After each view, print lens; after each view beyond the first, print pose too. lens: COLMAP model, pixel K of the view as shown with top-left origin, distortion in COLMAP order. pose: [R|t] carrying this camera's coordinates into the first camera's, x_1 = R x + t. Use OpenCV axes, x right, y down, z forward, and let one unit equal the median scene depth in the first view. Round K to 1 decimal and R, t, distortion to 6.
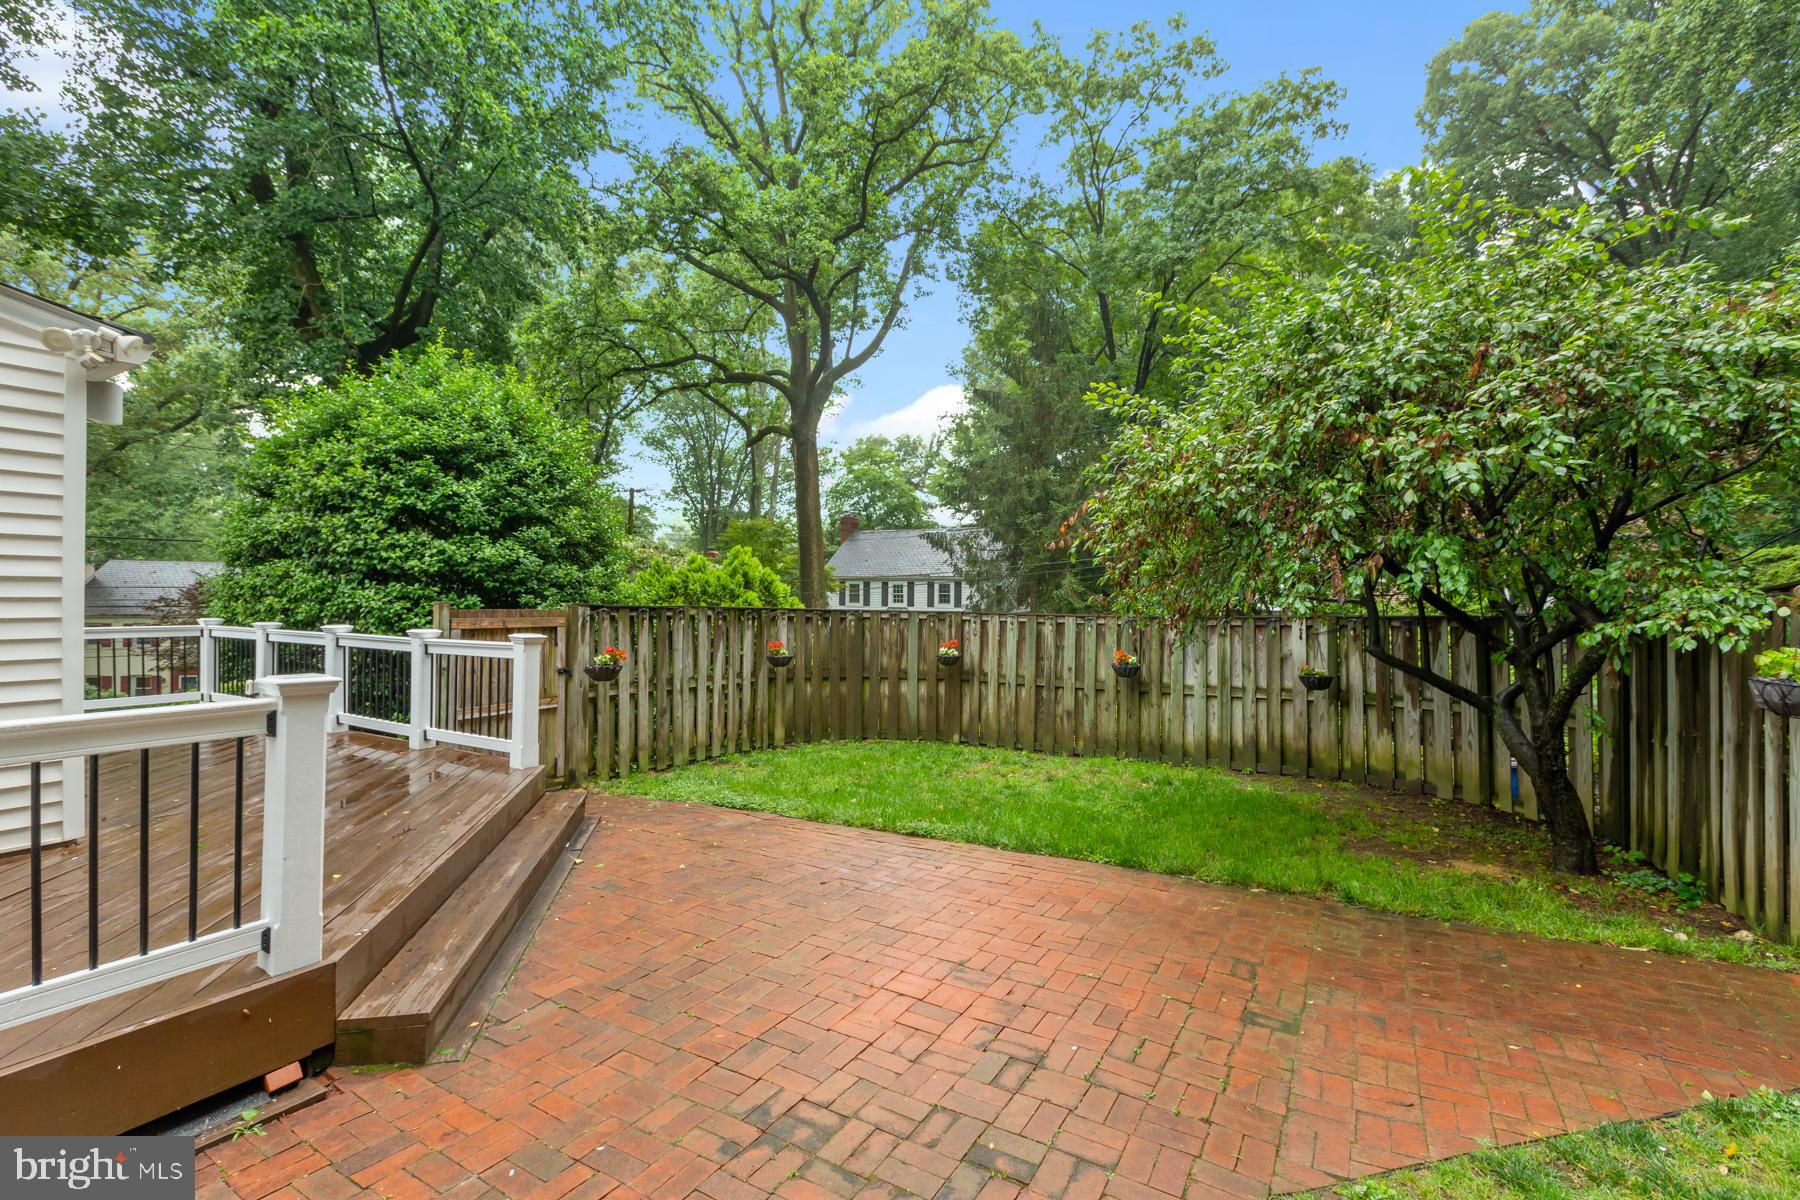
lens RADIAL K [[796.5, 0, 889.1], [0, 796.5, 592.8], [0, 0, 1]] dist [0.004940, -0.001647]
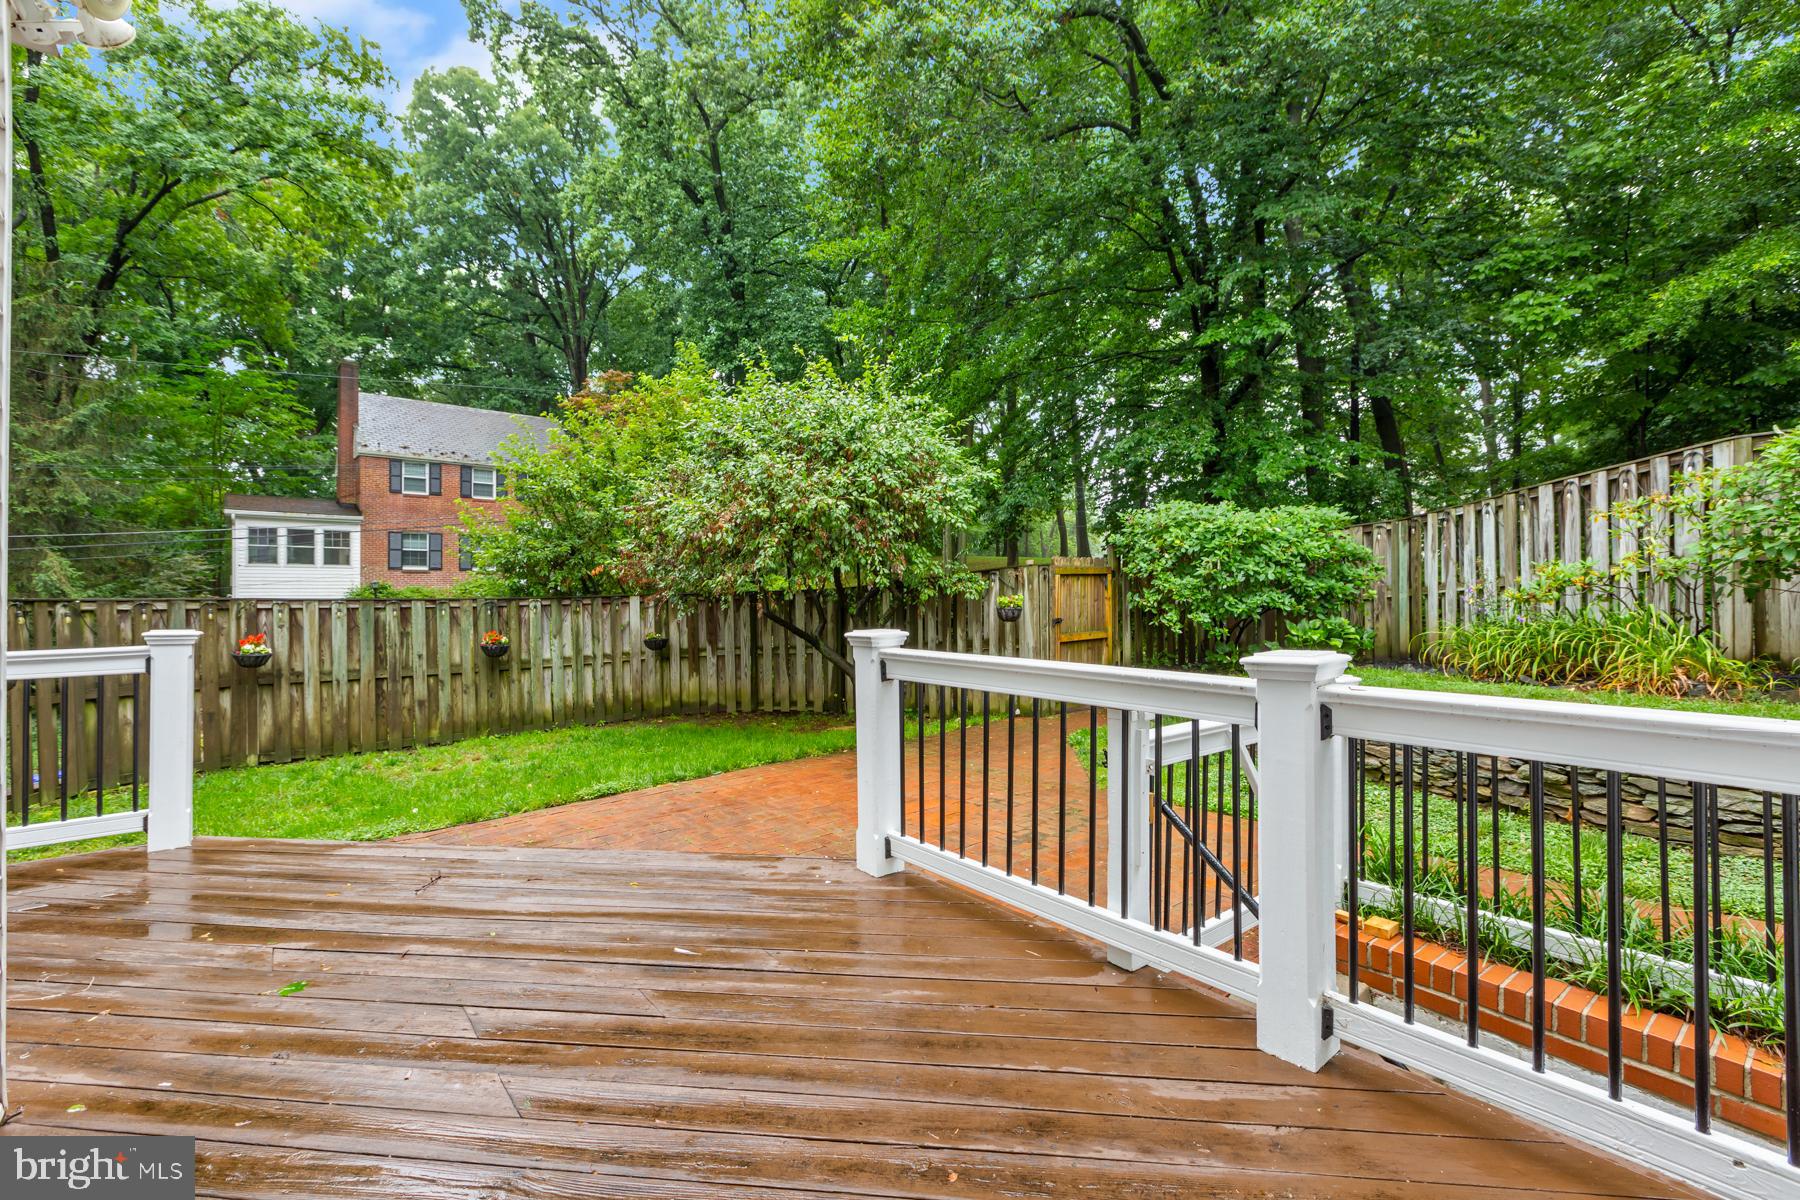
lens RADIAL K [[796.5, 0, 901.3], [0, 796.5, 584.9], [0, 0, 1]] dist [0.004940, -0.001647]
pose [[0.341051, -0.003173, 0.940040, -0.510697], [0.000552, 0.999995, 0.003175, 0.009428], [-0.940045, -0.000564, 0.341051, 0.153408]]
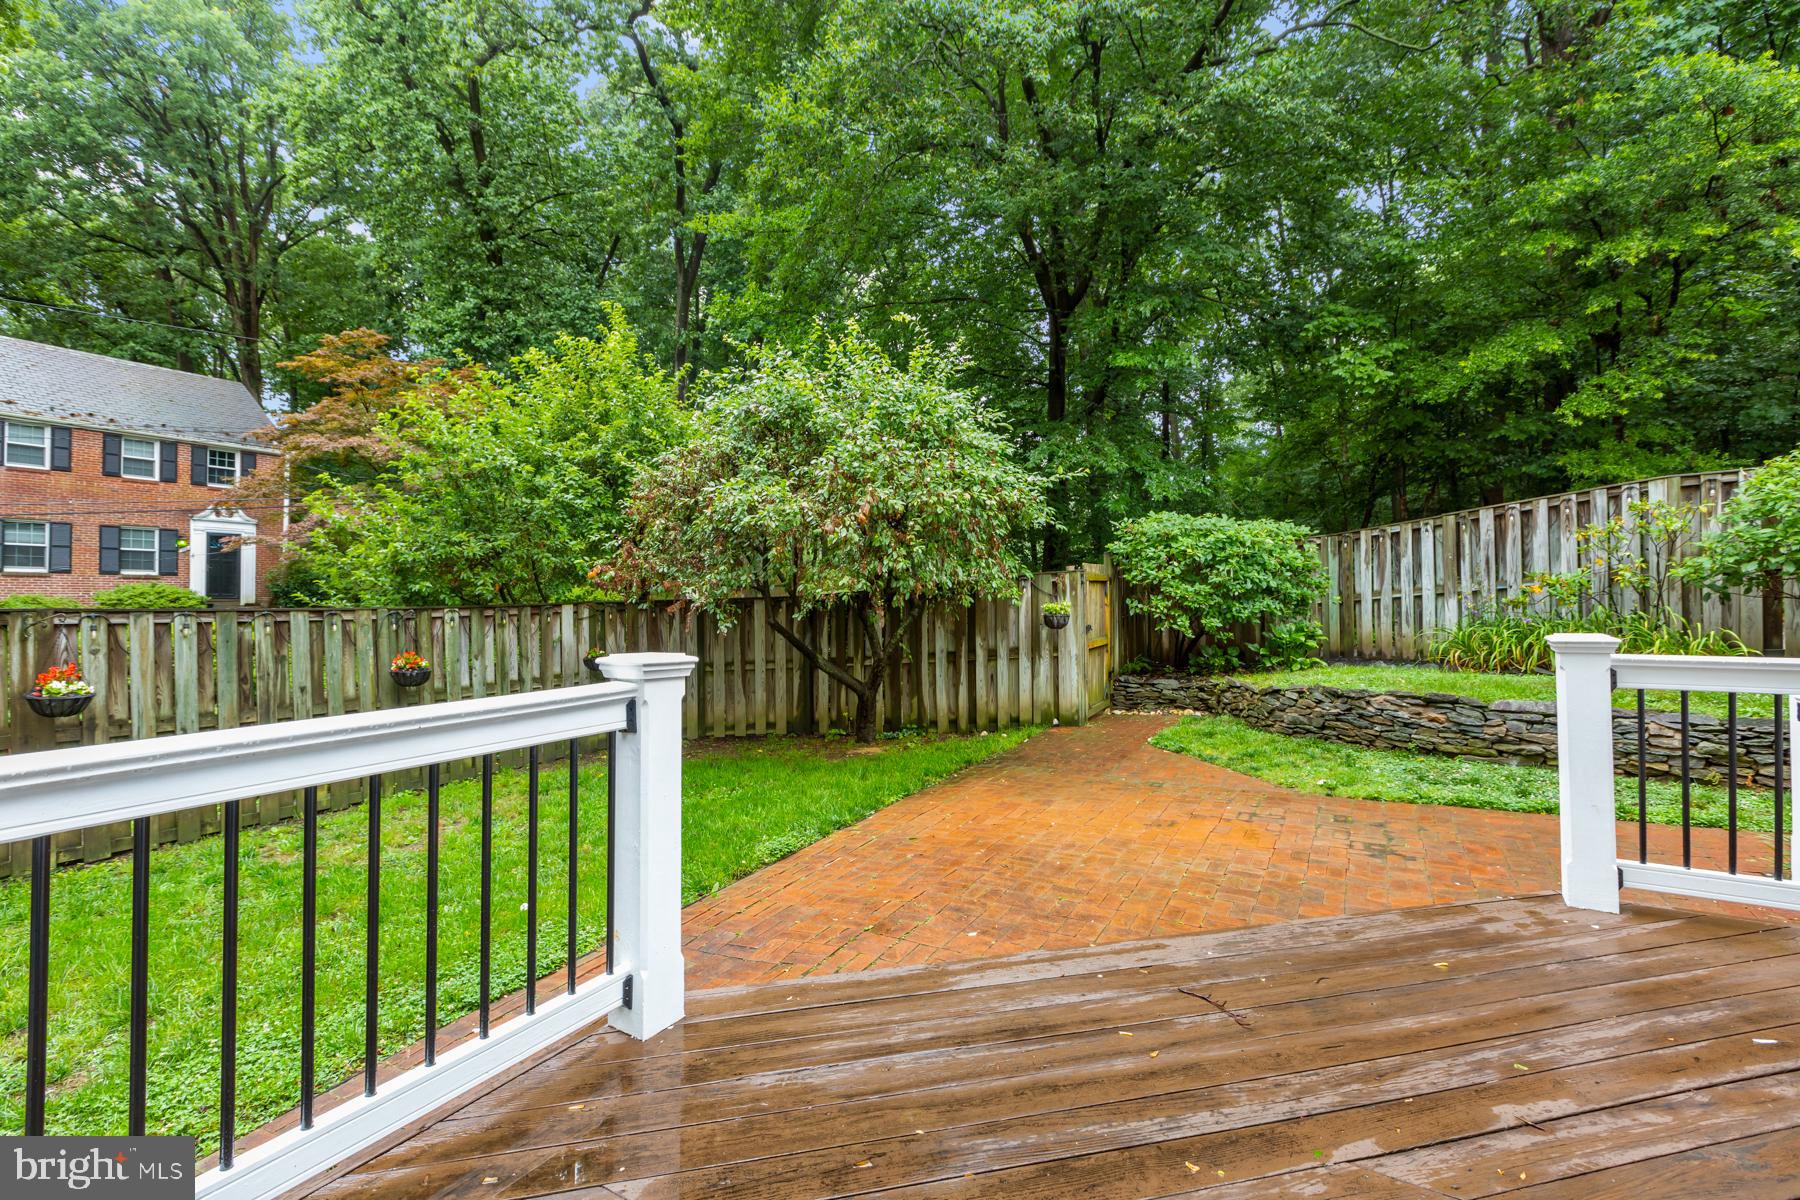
lens RADIAL K [[796.5, 0, 894.8], [0, 796.5, 585.3], [0, 0, 1]] dist [0.004940, -0.001647]
pose [[-0.004847, 0.009334, 0.999945, -0.496391], [-0.001406, 0.999955, -0.009341, 0.014633], [-0.999987, -0.001451, -0.004834, 0.546005]]
